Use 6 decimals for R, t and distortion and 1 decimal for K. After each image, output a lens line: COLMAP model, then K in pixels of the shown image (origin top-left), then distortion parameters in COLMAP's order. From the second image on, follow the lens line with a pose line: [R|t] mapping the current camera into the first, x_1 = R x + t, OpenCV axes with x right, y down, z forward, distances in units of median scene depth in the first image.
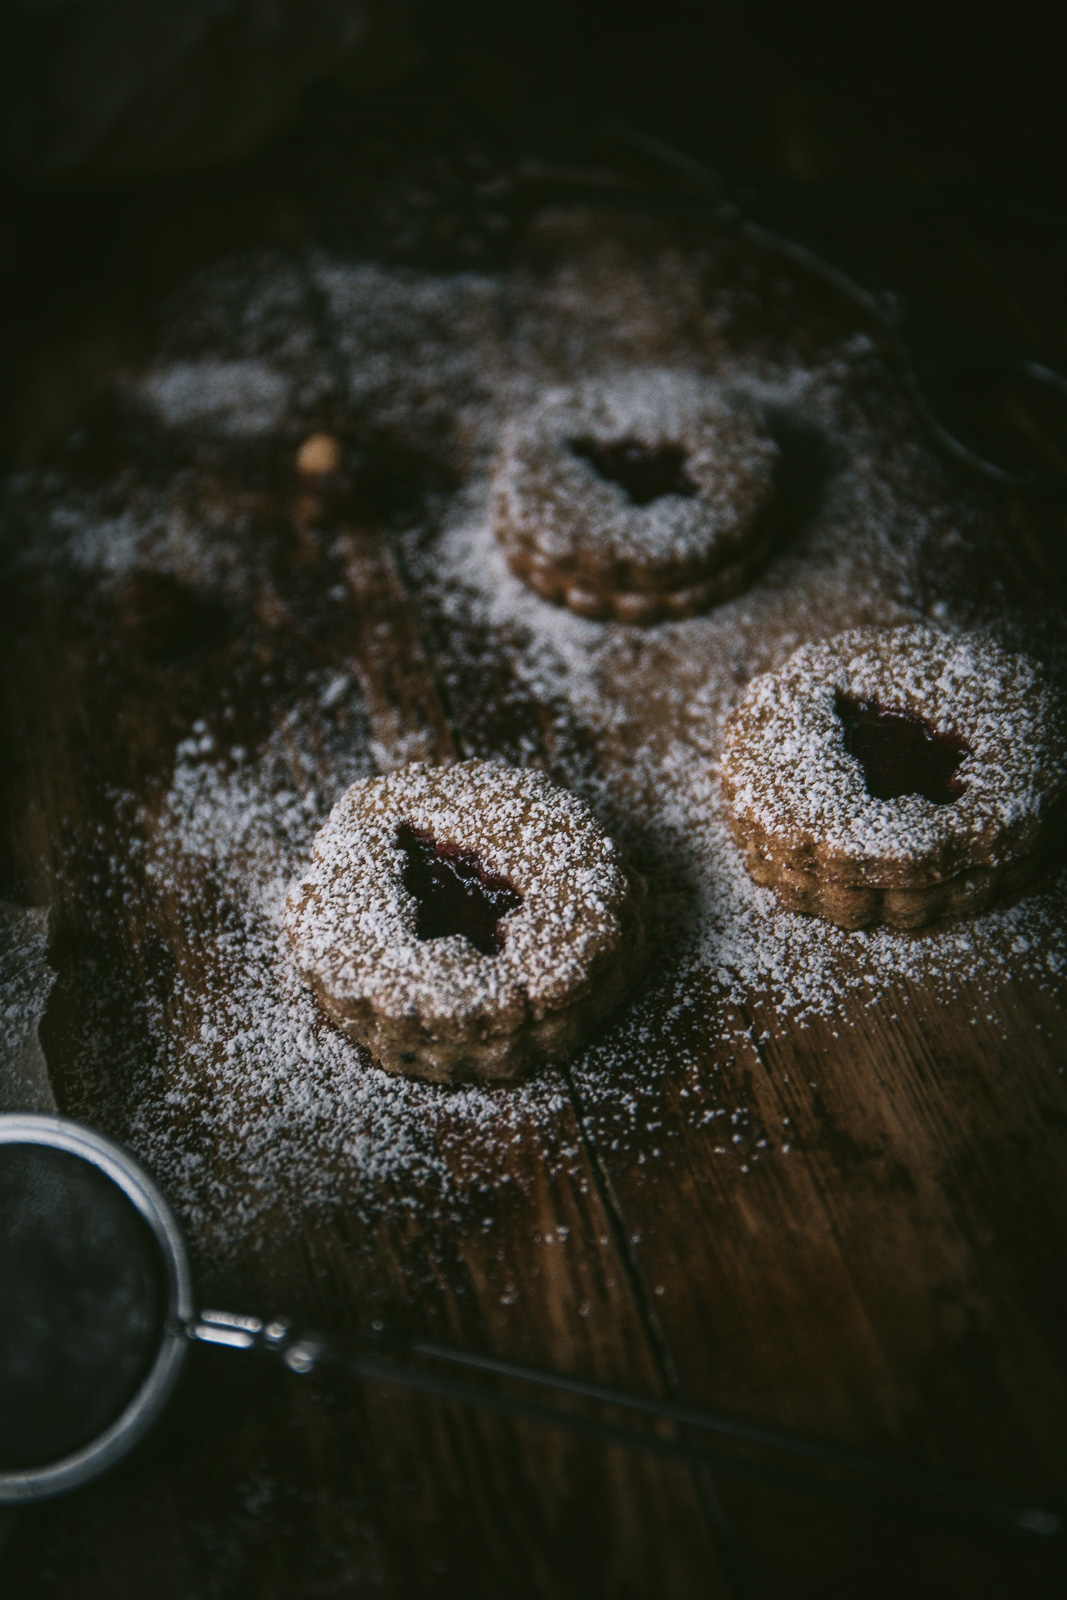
lens RADIAL K [[3276.8, 0, 533.5], [0, 3276.8, 800.0], [0, 0, 1]] dist [-0.038308, -0.106161]
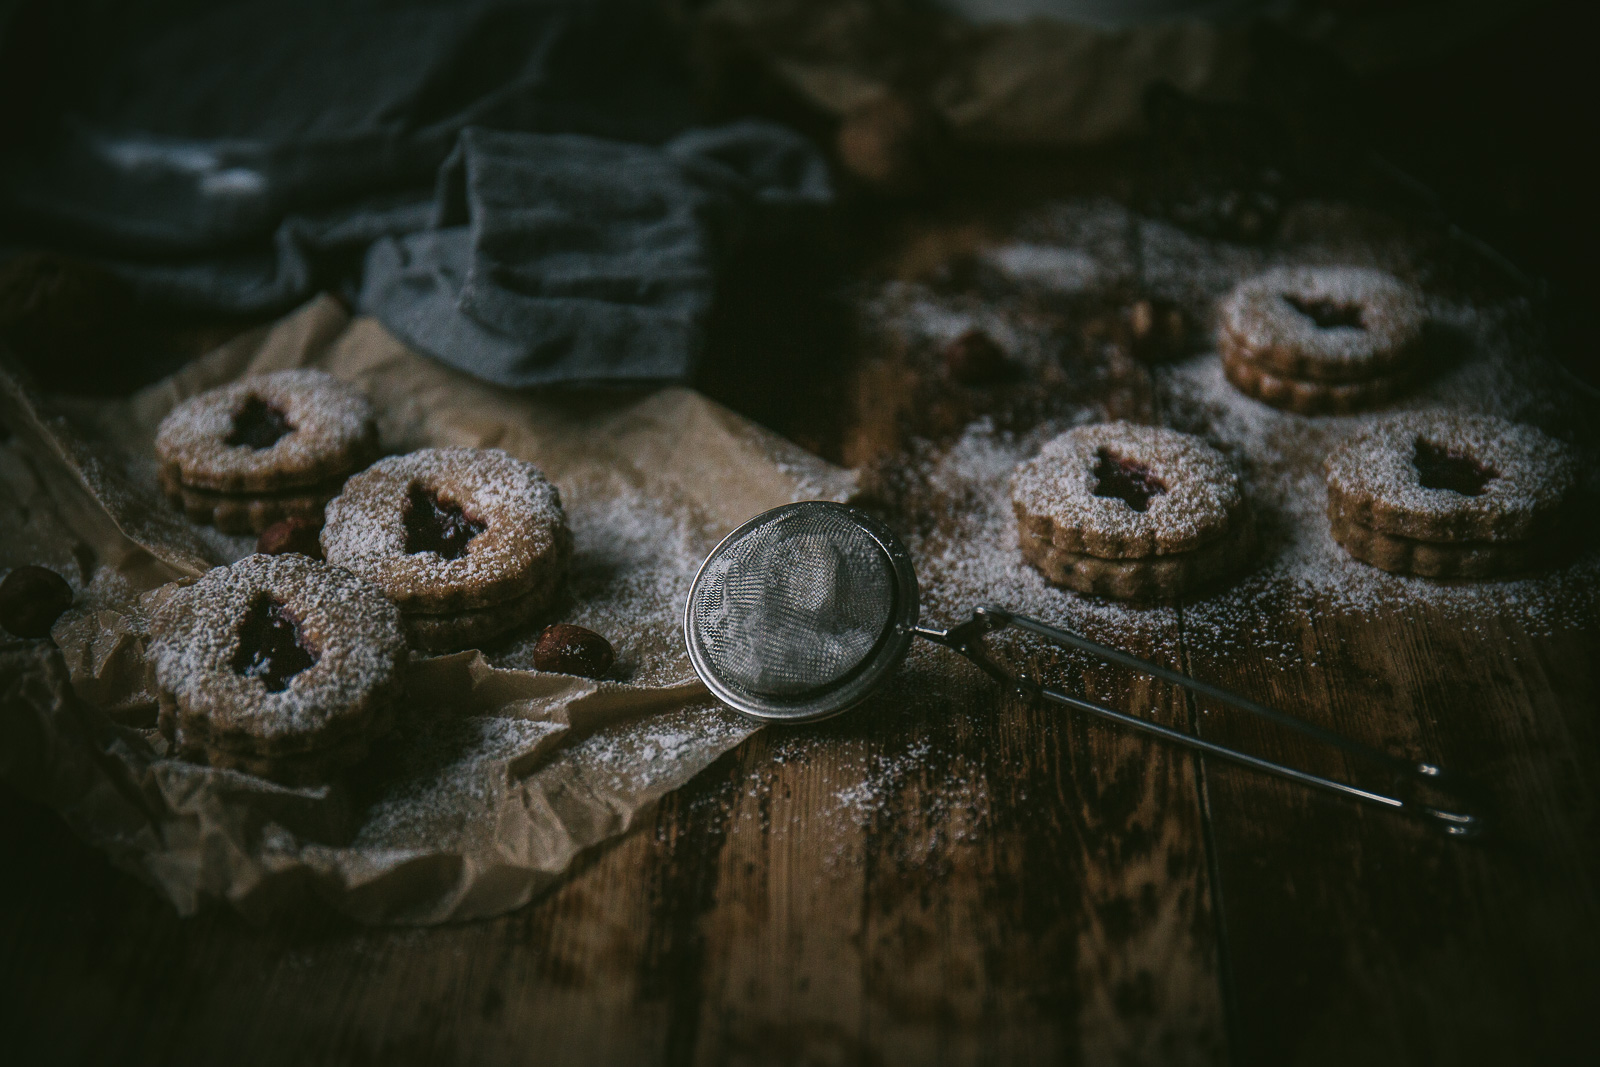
lens RADIAL K [[4170.4, 0, 800.0], [0, 4170.4, 533.5], [0, 0, 1]] dist [-0.310722, 0.708872]
pose [[0.967037, 0.122473, -0.223250, 0.256090], [-0.179040, 0.950456, -0.254122, 0.550915], [0.181066, 0.285716, 0.941053, -0.799147]]
